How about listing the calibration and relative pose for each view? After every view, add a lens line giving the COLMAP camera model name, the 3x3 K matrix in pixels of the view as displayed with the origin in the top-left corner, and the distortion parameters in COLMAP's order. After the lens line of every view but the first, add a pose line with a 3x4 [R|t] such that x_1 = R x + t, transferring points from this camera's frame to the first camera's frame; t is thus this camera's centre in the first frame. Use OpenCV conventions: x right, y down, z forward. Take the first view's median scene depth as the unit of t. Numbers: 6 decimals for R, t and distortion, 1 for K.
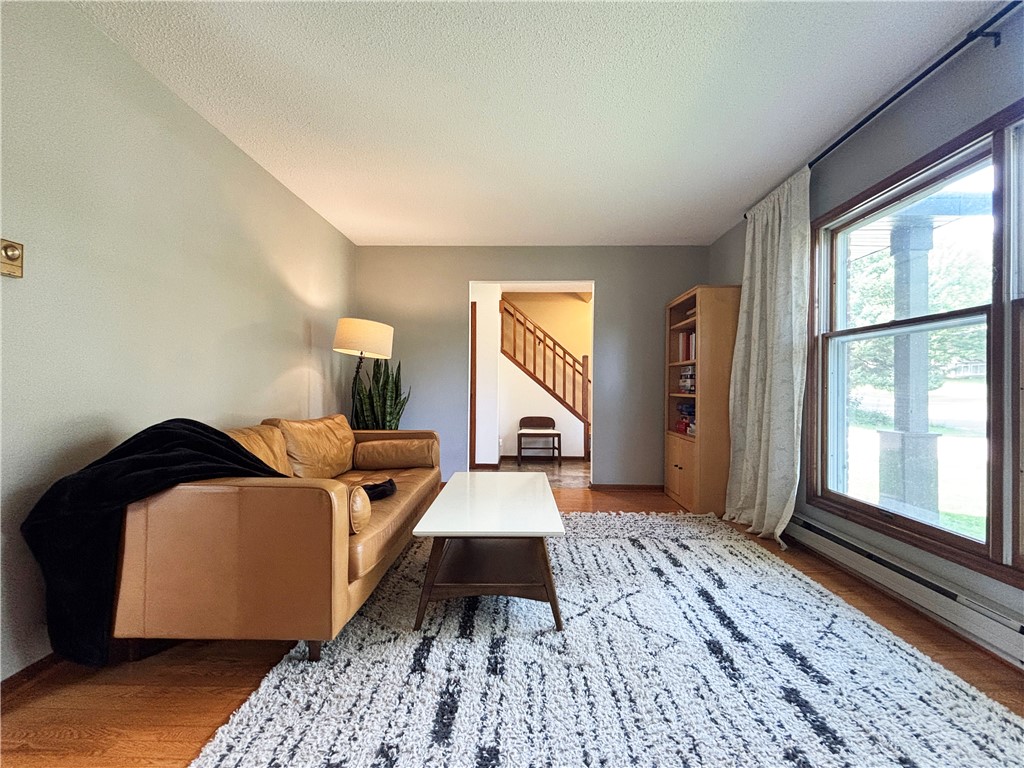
lens RADIAL K [[467.4, 0, 516.0], [0, 467.4, 385.8], [0, 0, 1]] dist [0.008247, -0.000071]
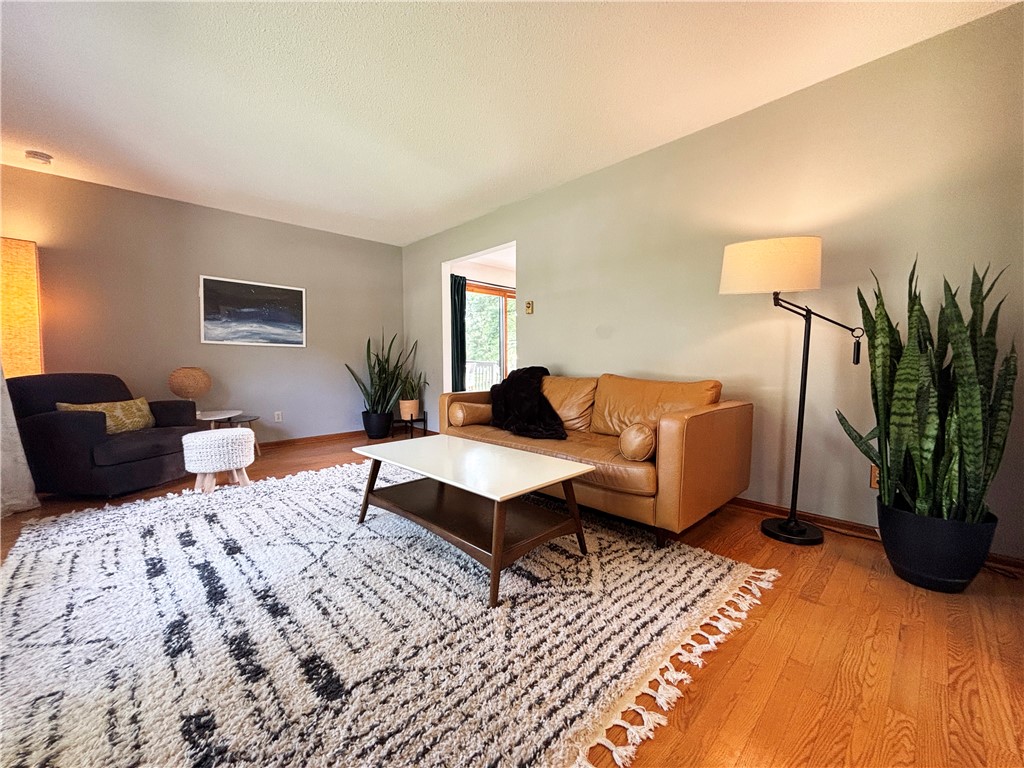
lens RADIAL K [[415.4, 0, 515.8], [0, 415.4, 386.3], [0, 0, 1]] dist [0.015476, -0.008910]
pose [[-0.712527, 0.024112, -0.701230, 0.554545], [-0.000508, 0.999391, 0.034880, 0.059775], [0.701644, 0.025209, -0.712082, 1.950468]]
